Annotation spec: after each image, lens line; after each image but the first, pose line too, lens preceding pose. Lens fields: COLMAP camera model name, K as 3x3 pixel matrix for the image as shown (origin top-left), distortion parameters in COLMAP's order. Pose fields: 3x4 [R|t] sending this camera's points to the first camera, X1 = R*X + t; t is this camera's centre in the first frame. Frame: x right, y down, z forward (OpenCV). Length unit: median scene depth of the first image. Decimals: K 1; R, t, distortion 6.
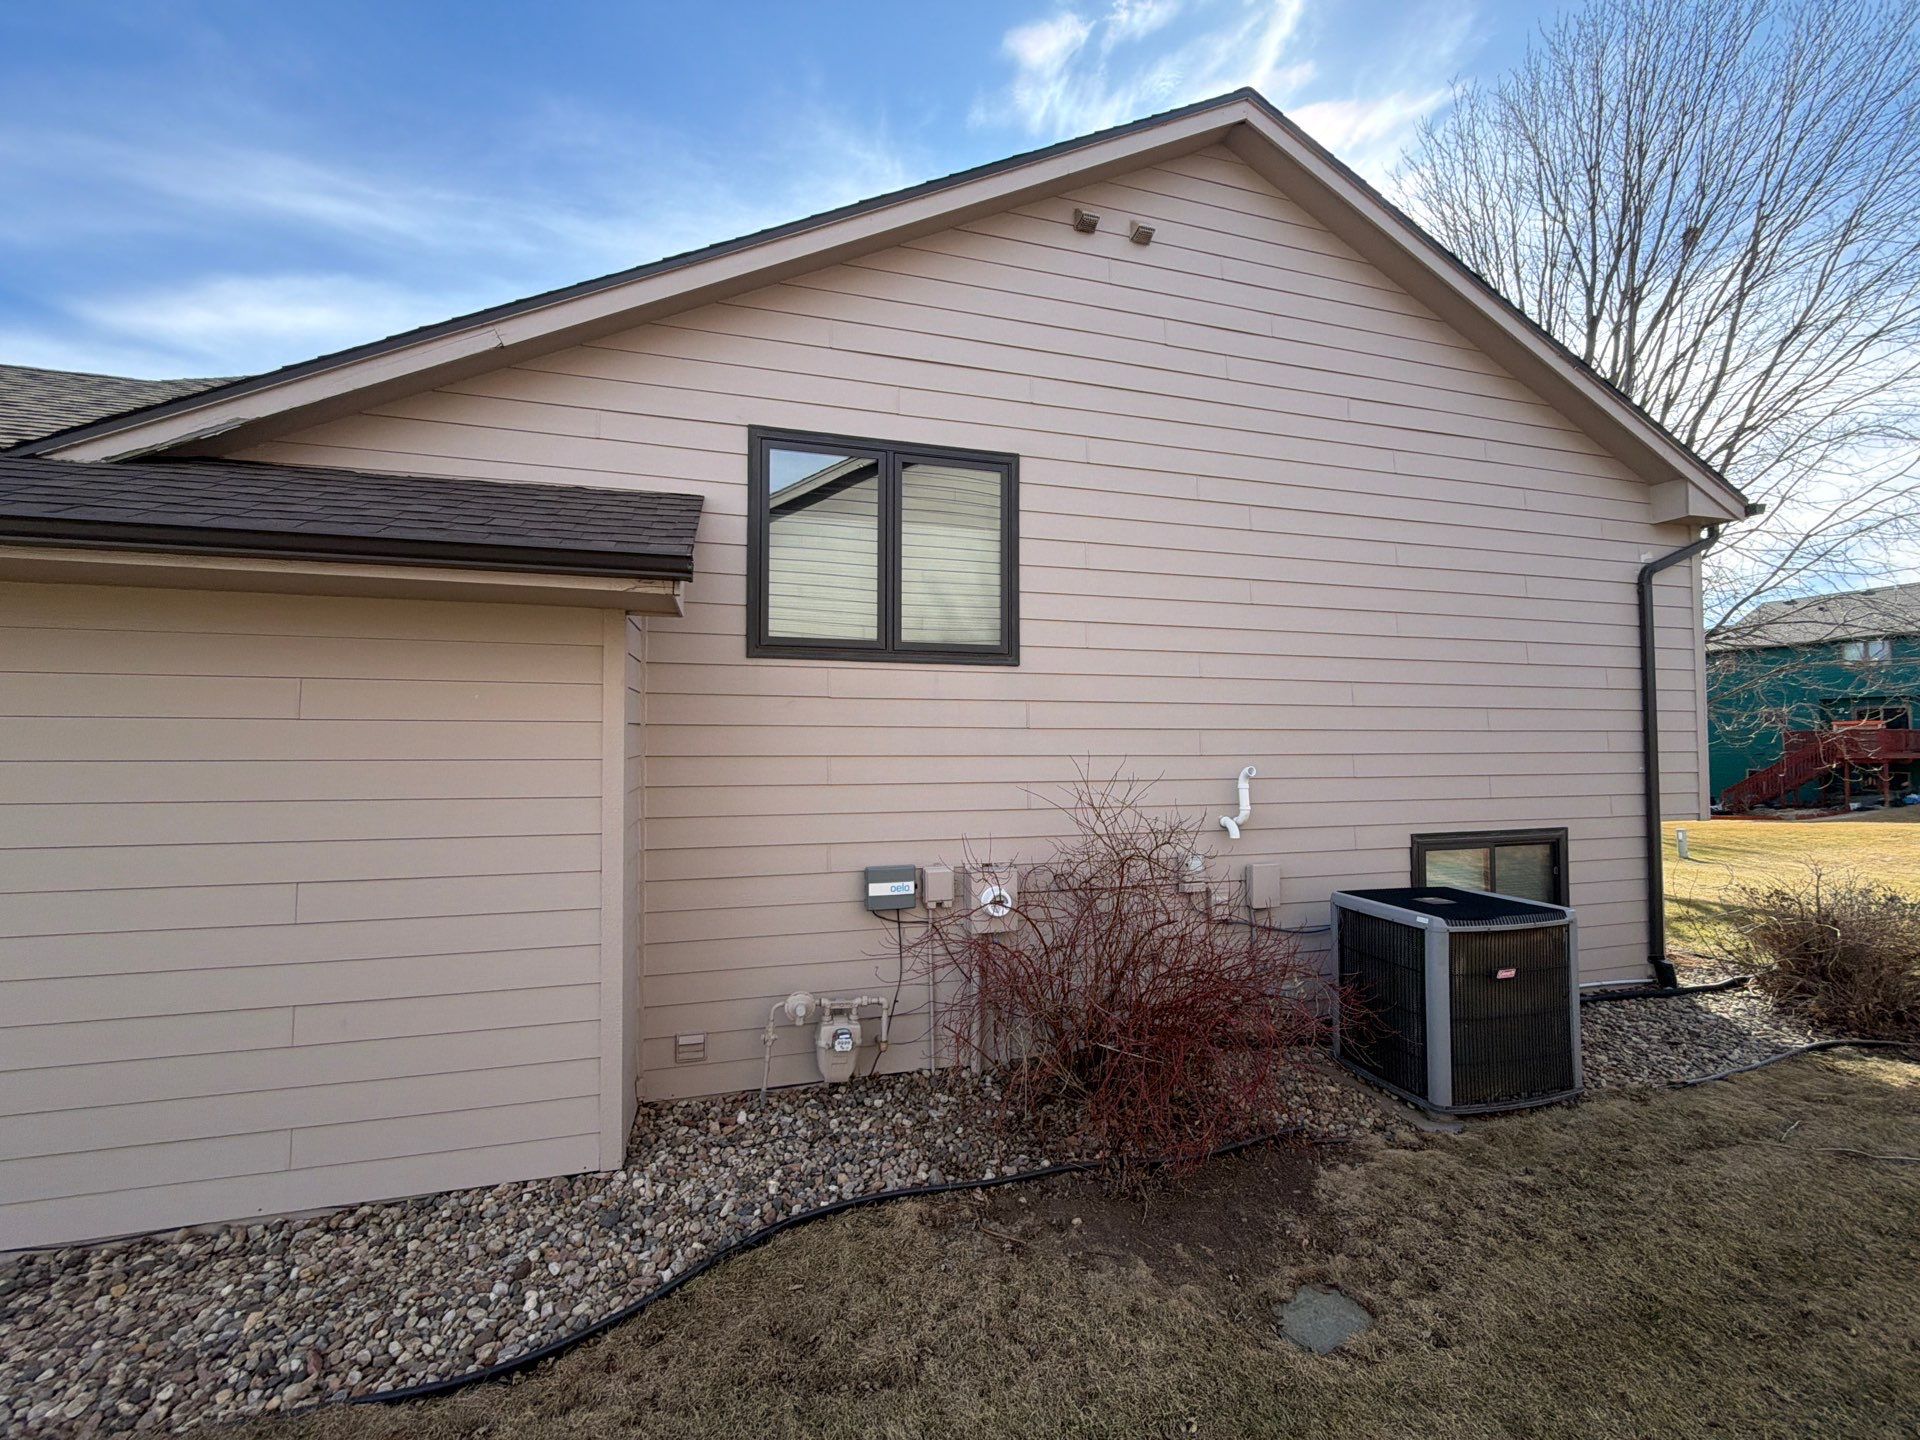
lens RADIAL K [[760.4, 0, 960.0], [0, 760.4, 720.0], [0, 0, 1]] dist [0.001066, -0.000081]
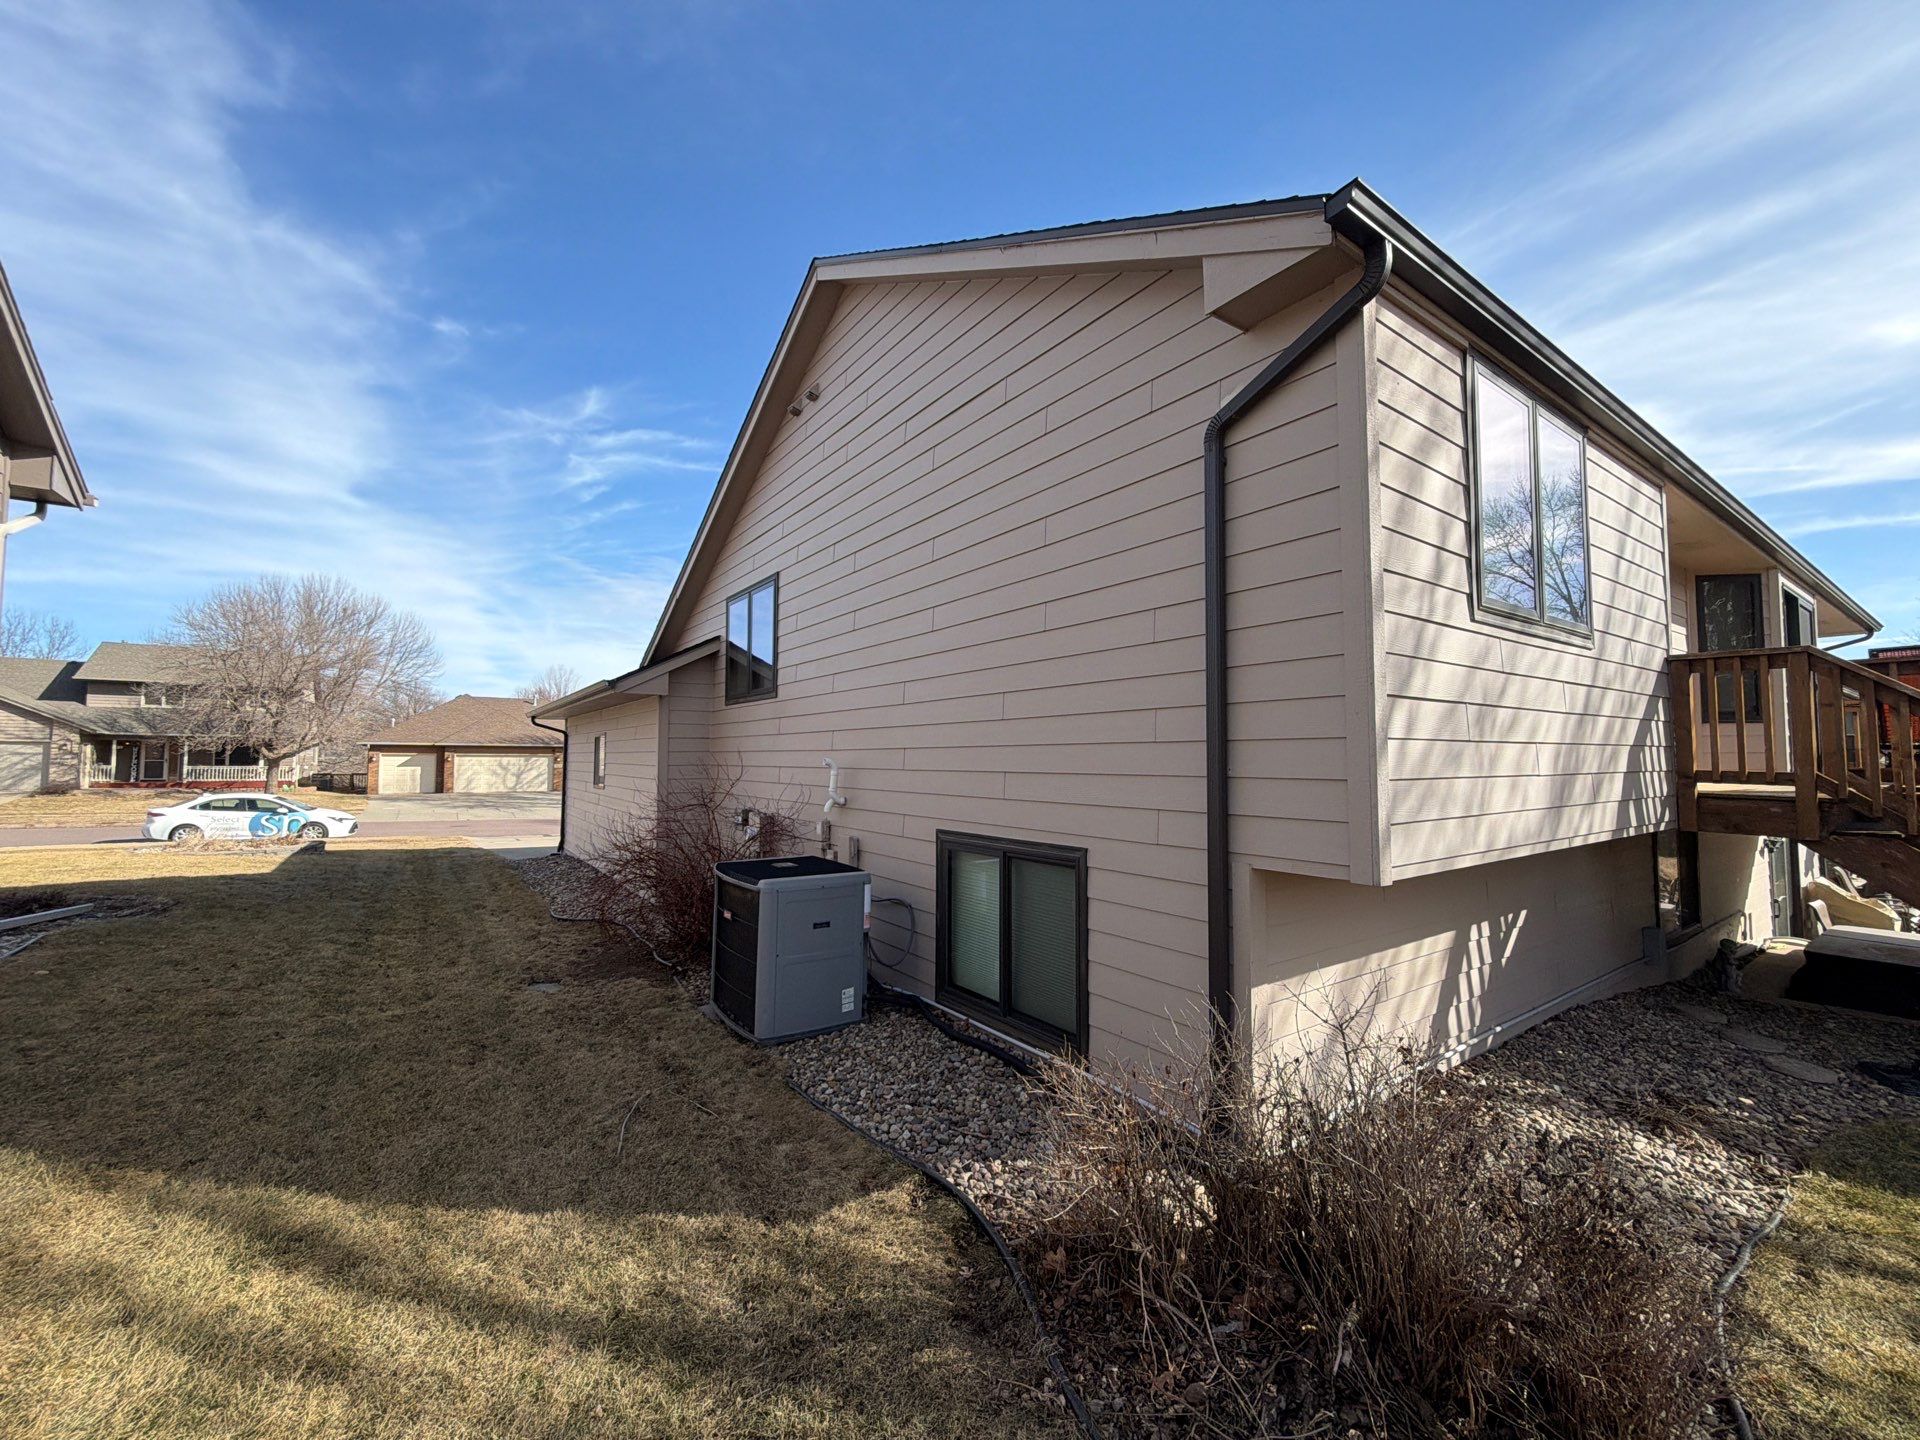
lens RADIAL K [[760.4, 0, 960.0], [0, 760.4, 720.0], [0, 0, 1]] dist [0.001066, -0.000081]
pose [[0.344942, -0.046947, -0.937449, 1.703593], [0.016320, 0.998897, -0.044019, 0.060303], [0.938482, -0.000115, 0.345328, 0.770393]]
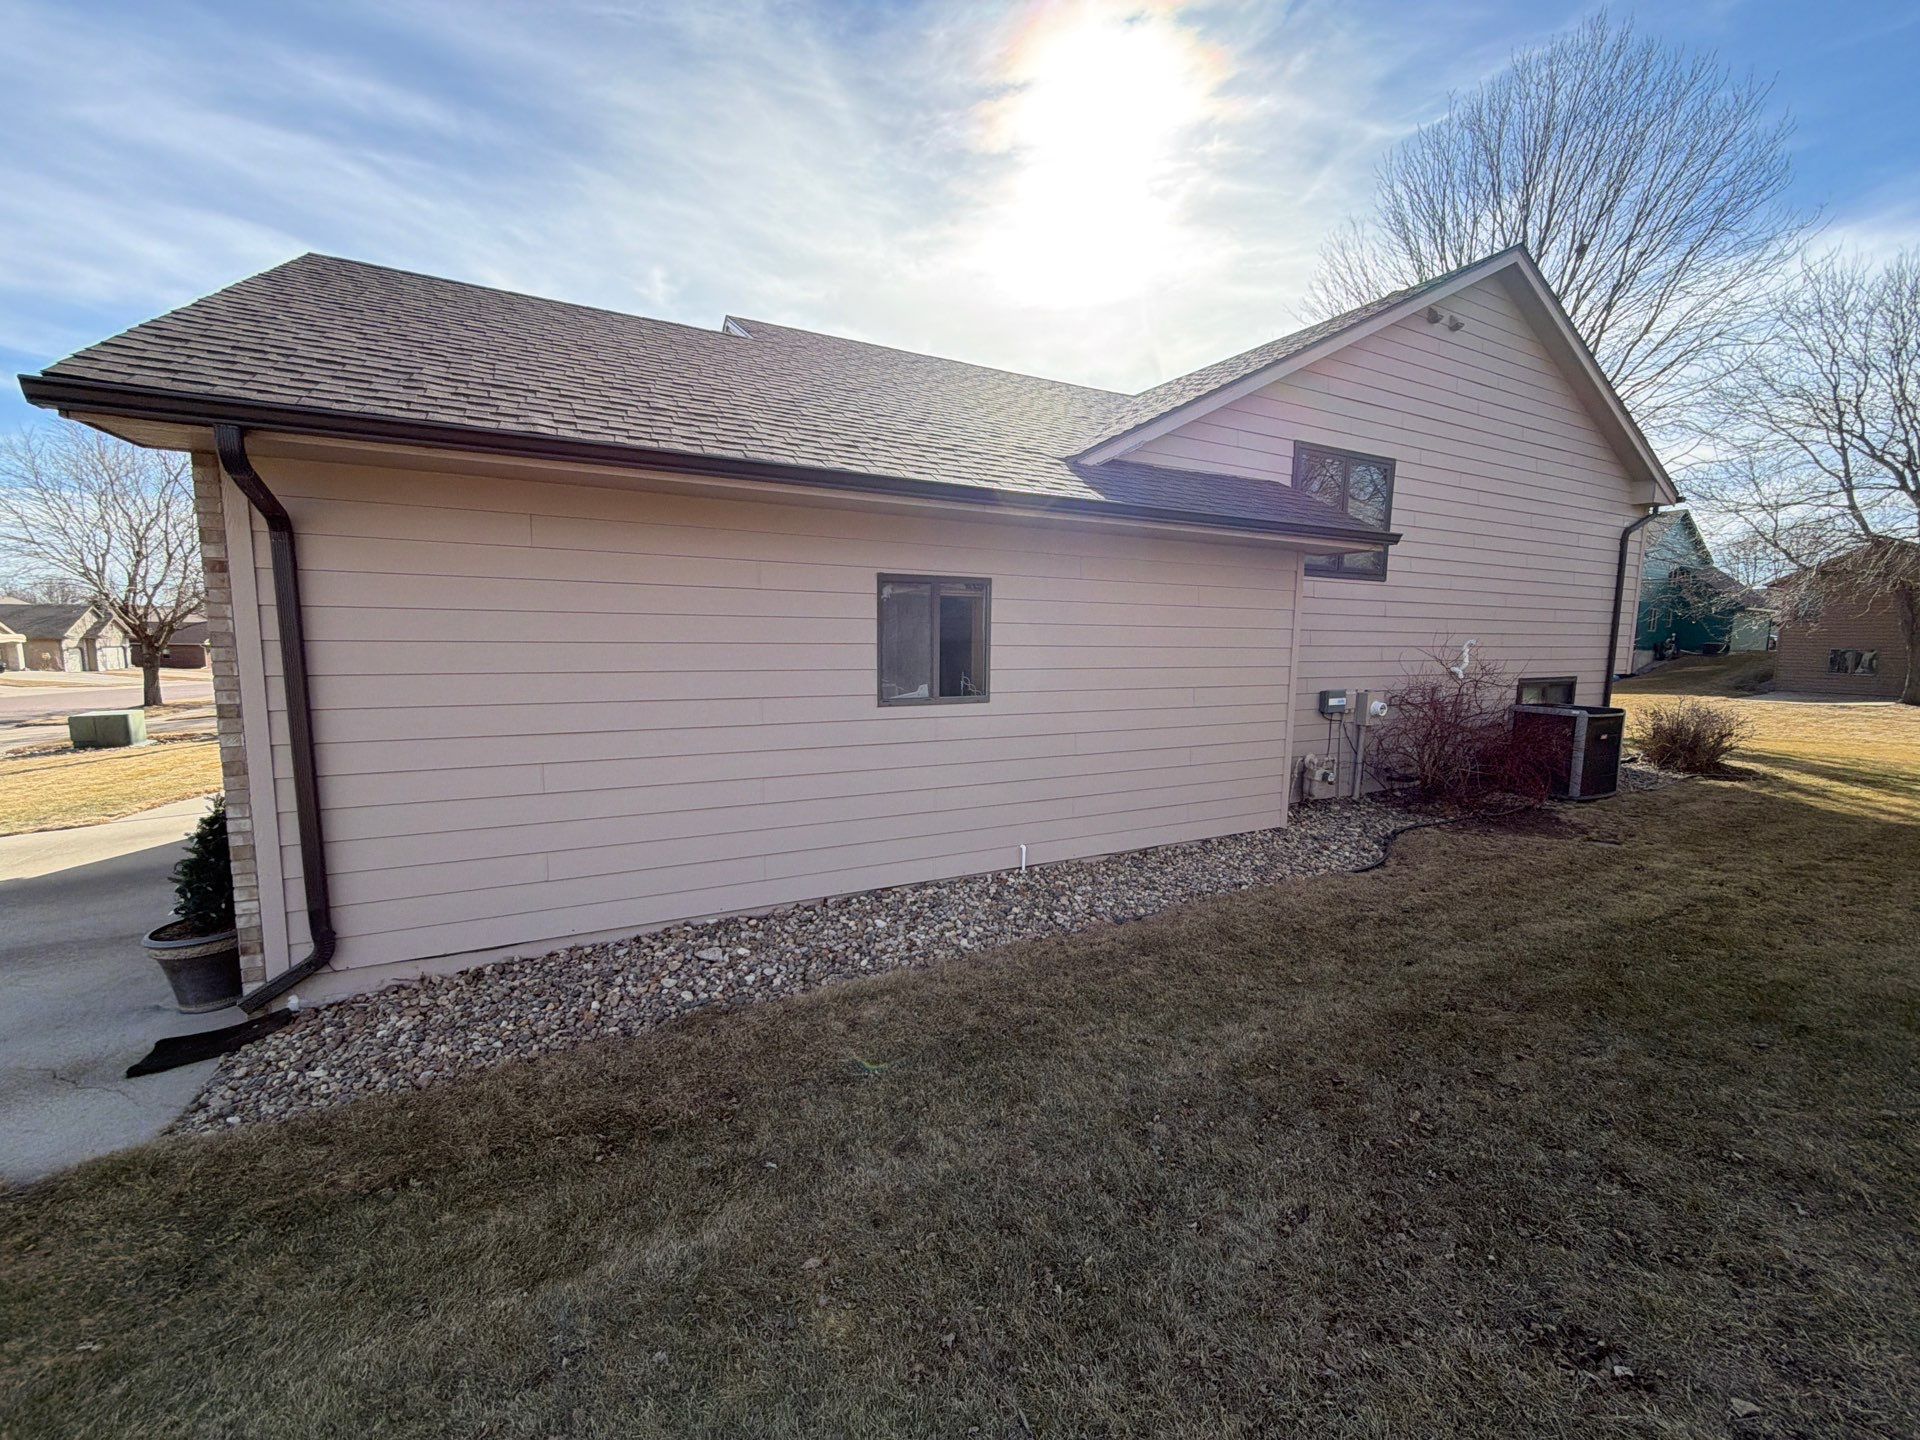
lens RADIAL K [[760.4, 0, 960.0], [0, 760.4, 720.0], [0, 0, 1]] dist [0.001066, -0.000081]
pose [[0.976786, -0.013022, 0.213824, -1.237966], [-0.018295, 0.989433, 0.143829, 0.012344], [-0.213437, -0.144402, 0.966226, -0.547676]]
